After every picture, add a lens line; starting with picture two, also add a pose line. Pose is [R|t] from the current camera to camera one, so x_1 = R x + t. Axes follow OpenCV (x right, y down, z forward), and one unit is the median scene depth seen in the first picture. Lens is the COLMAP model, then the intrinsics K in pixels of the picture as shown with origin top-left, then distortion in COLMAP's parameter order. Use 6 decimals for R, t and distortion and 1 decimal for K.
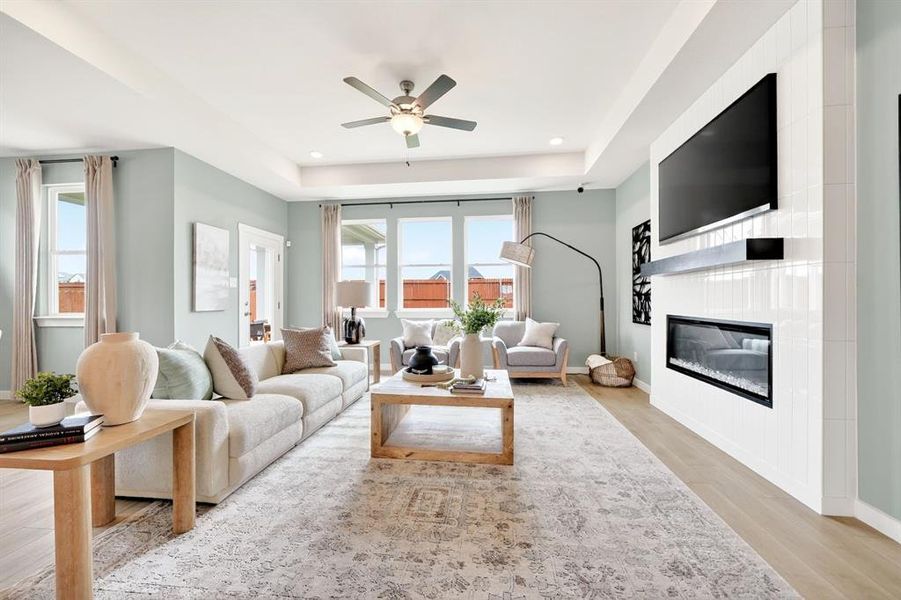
lens RADIAL K [[357.1, 0, 444.0], [0, 357.1, 298.6], [0, 0, 1]] dist [-0.006746, 0.001540]
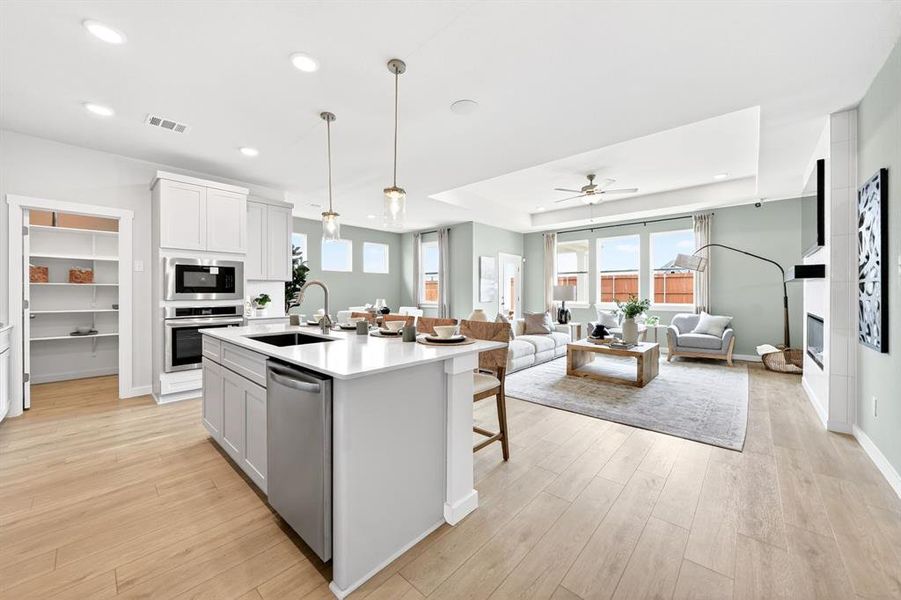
lens RADIAL K [[333.8, 0, 448.6], [0, 333.8, 293.2], [0, 0, 1]] dist [-0.015779, 0.001288]
pose [[0.817727, 0.006328, -0.575572, 0.230171], [-0.000668, 0.999949, 0.010045, -0.031335], [0.575606, -0.007830, 0.817690, -0.648145]]
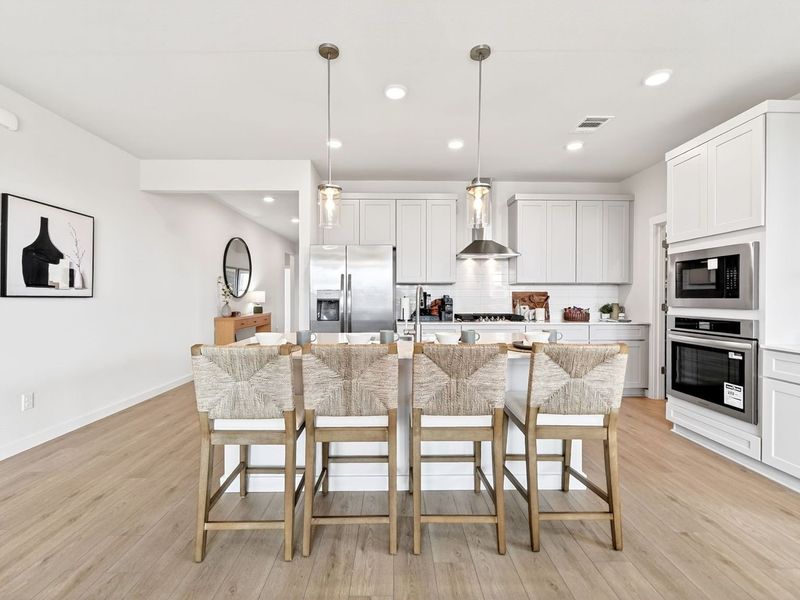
lens RADIAL K [[357.7, 0, 398.9], [0, 357.7, 298.1], [0, 0, 1]] dist [-0.006408, 0.001813]
pose [[-0.990257, 0.002427, -0.139233, -0.224917], [0.002575, 0.999996, -0.000882, -0.022316], [0.139230, -0.001232, -0.990259, 0.396776]]
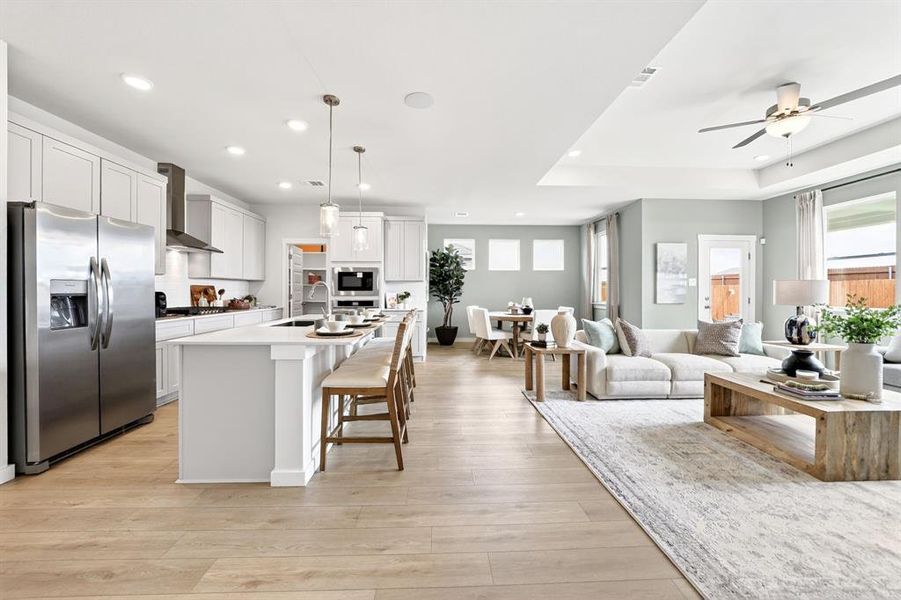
lens RADIAL K [[333.8, 0, 453.3], [0, 333.8, 290.9], [0, 0, 1]] dist [-0.015779, 0.001288]
pose [[0.169155, 0.006042, -0.985571, 0.555544], [0.002402, 0.999976, 0.006543, -0.029036], [0.985587, -0.003474, 0.169136, -0.071742]]
